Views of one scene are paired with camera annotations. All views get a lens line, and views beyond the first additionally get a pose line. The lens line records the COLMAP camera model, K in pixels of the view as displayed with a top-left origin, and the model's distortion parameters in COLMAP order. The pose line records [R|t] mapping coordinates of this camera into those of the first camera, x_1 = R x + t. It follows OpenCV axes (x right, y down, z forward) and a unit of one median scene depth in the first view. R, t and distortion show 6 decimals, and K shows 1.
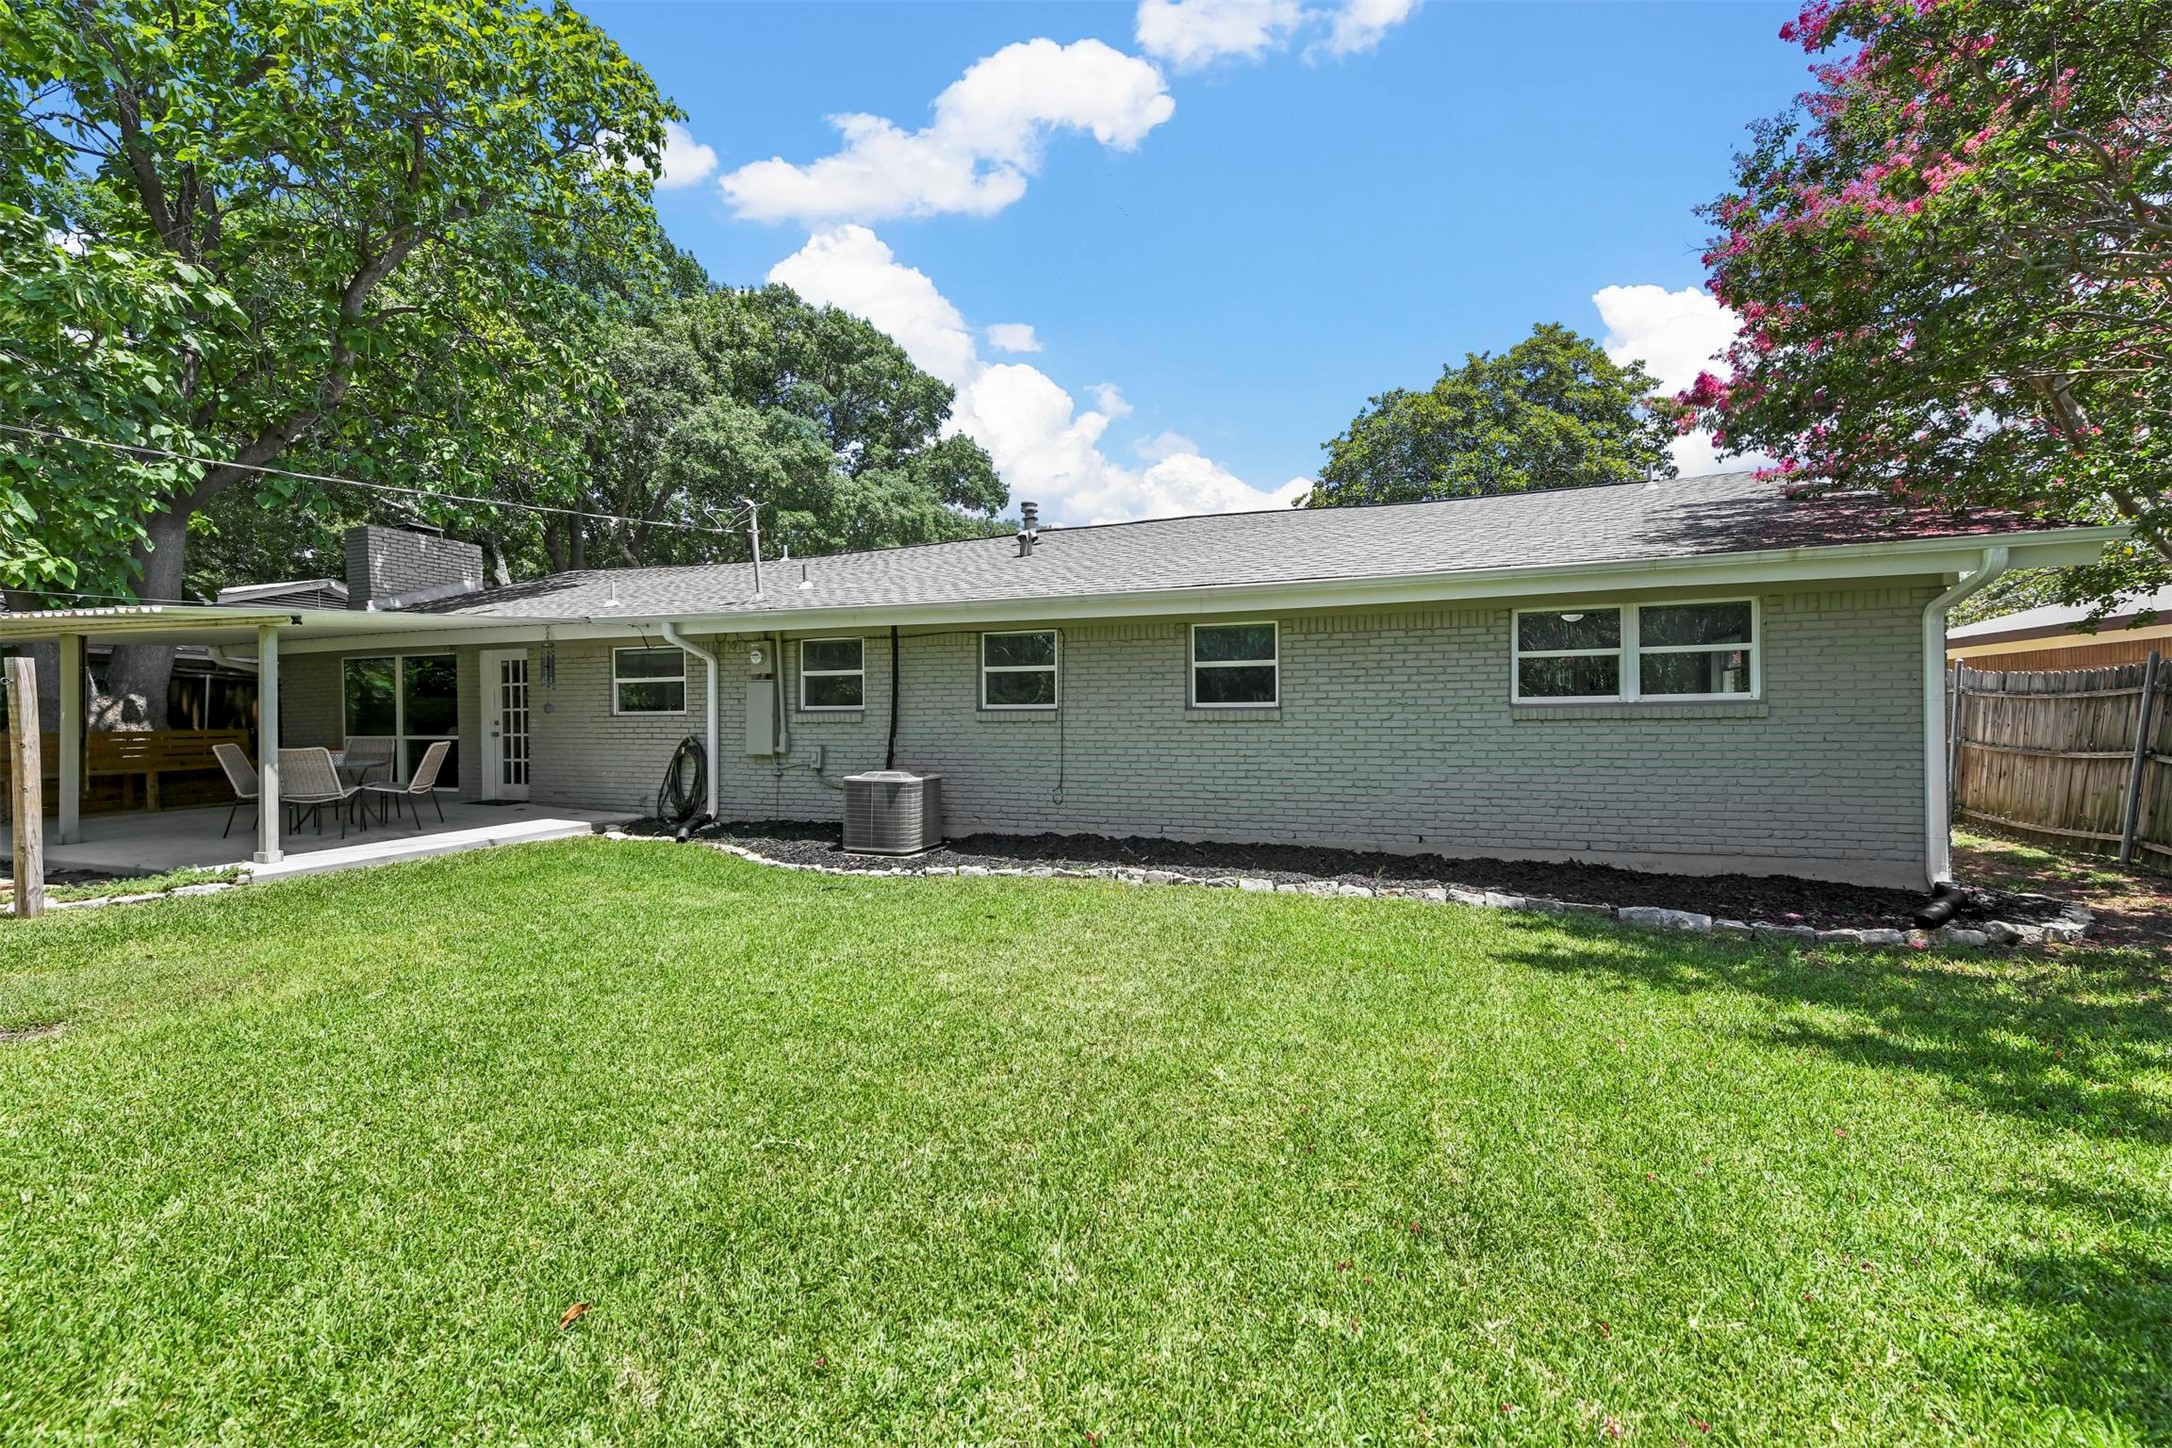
lens RADIAL K [[1002.2, 0, 1086.0], [0, 1002.2, 724.0], [0, 0, 1]] dist [0.003047, 0.000268]
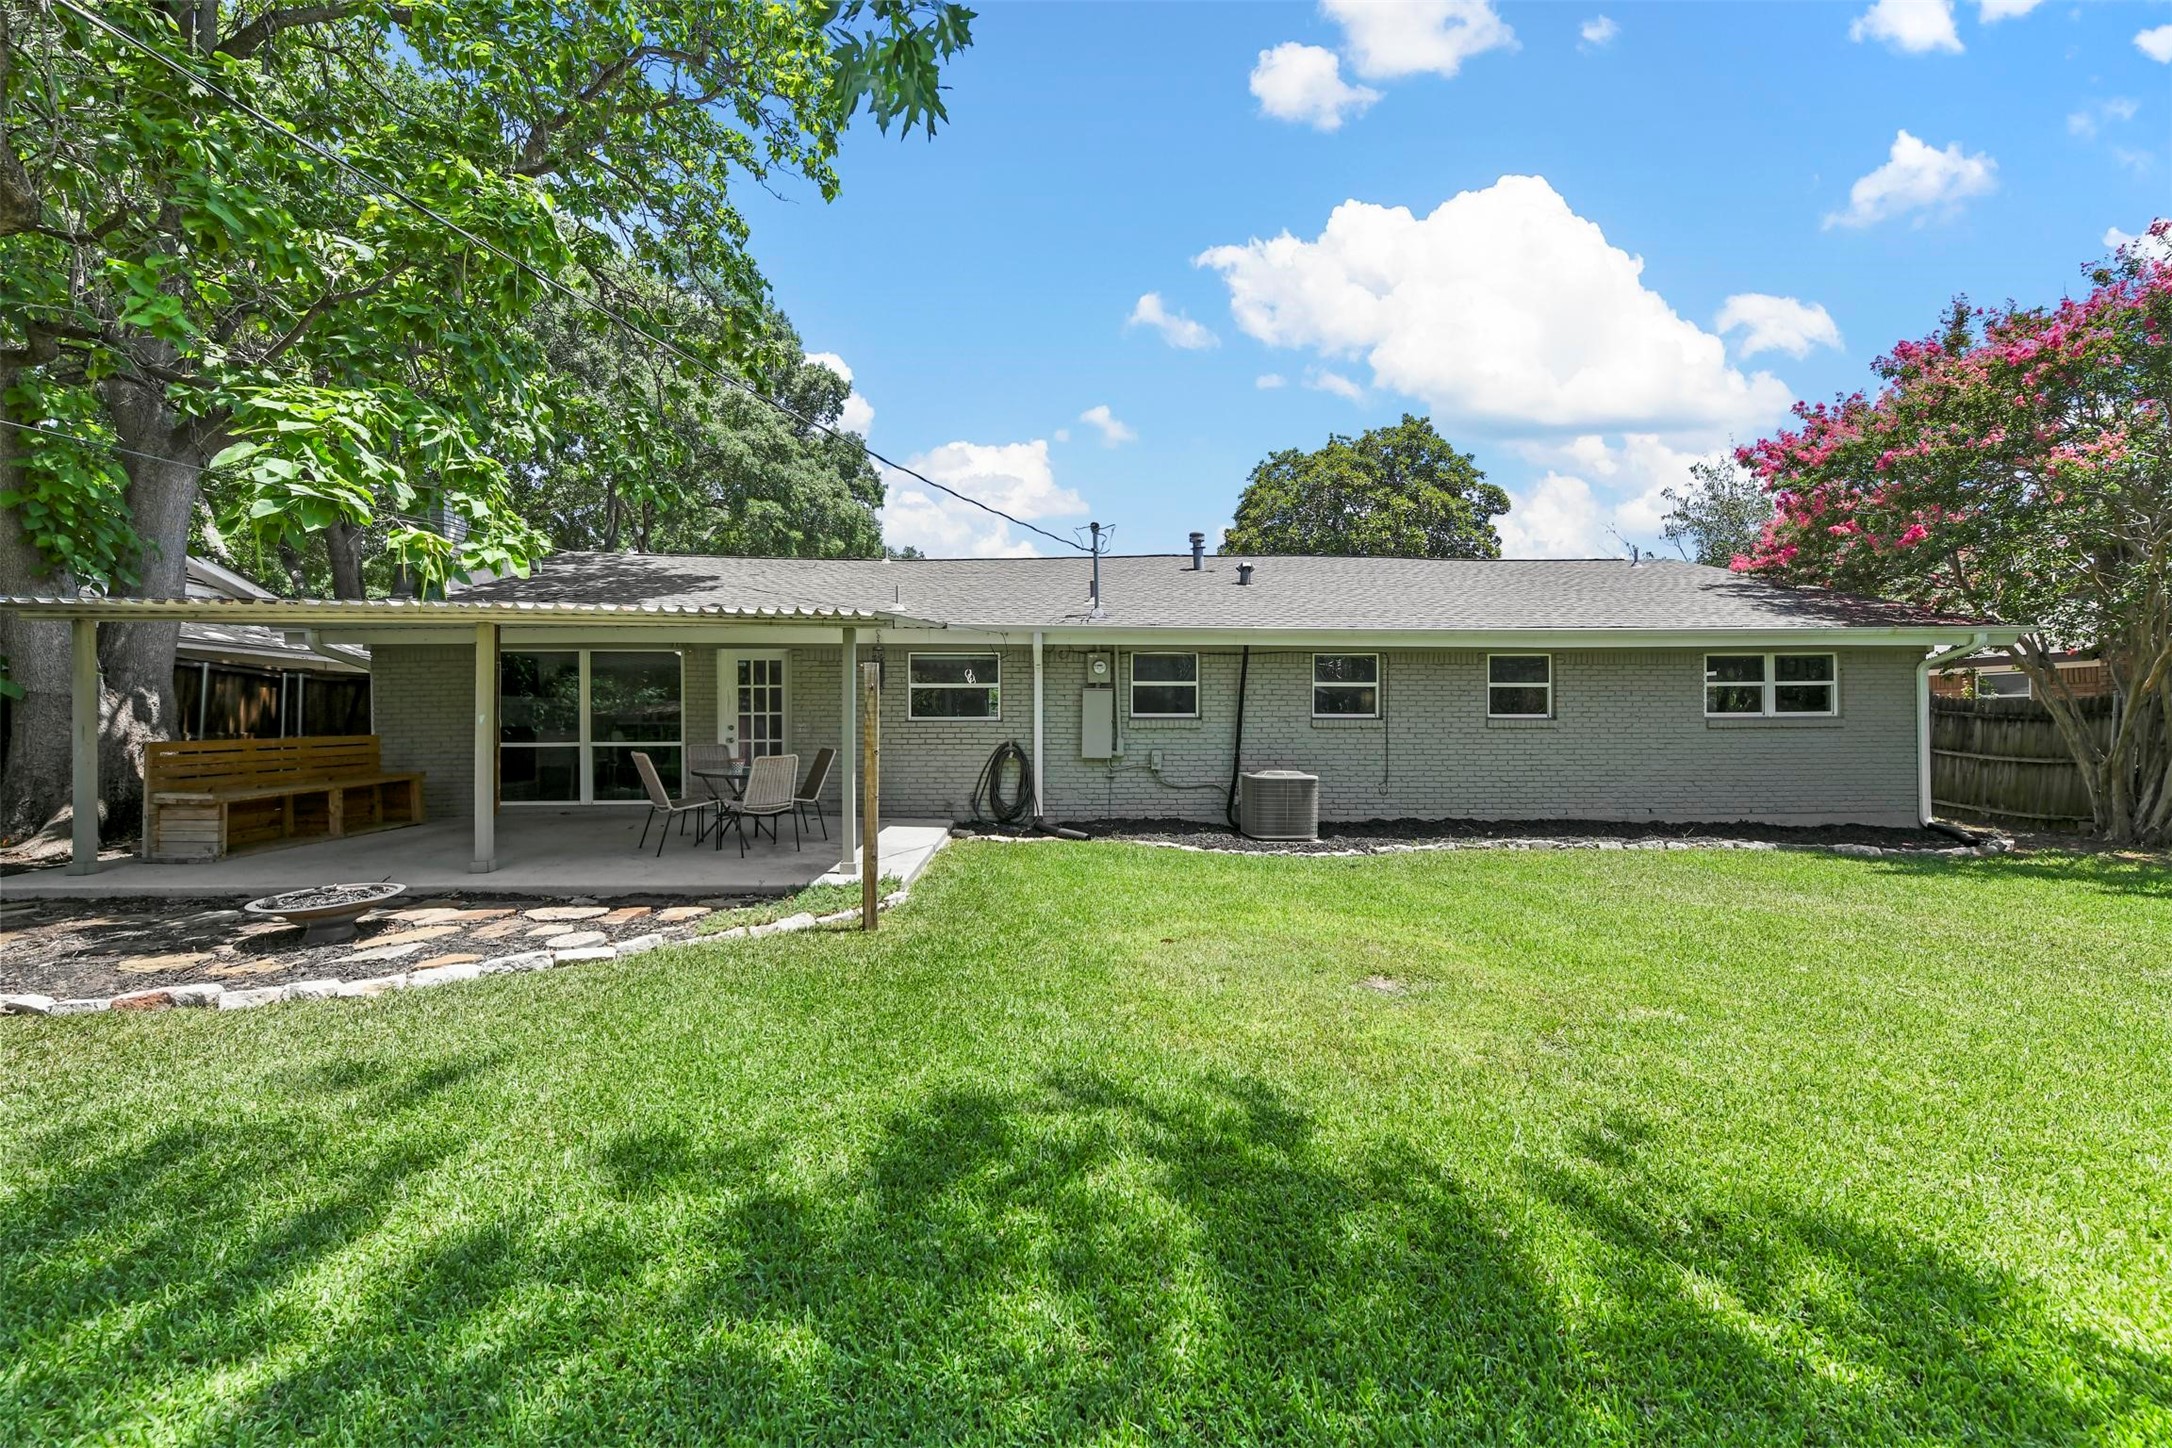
lens RADIAL K [[1002.2, 0, 1086.0], [0, 1002.2, 724.0], [0, 0, 1]] dist [0.003047, 0.000268]
pose [[0.900323, 0.001387, 0.435220, -0.832777], [-0.001819, 0.999998, 0.000576, -0.007131], [-0.435218, -0.001311, 0.900324, 0.044304]]
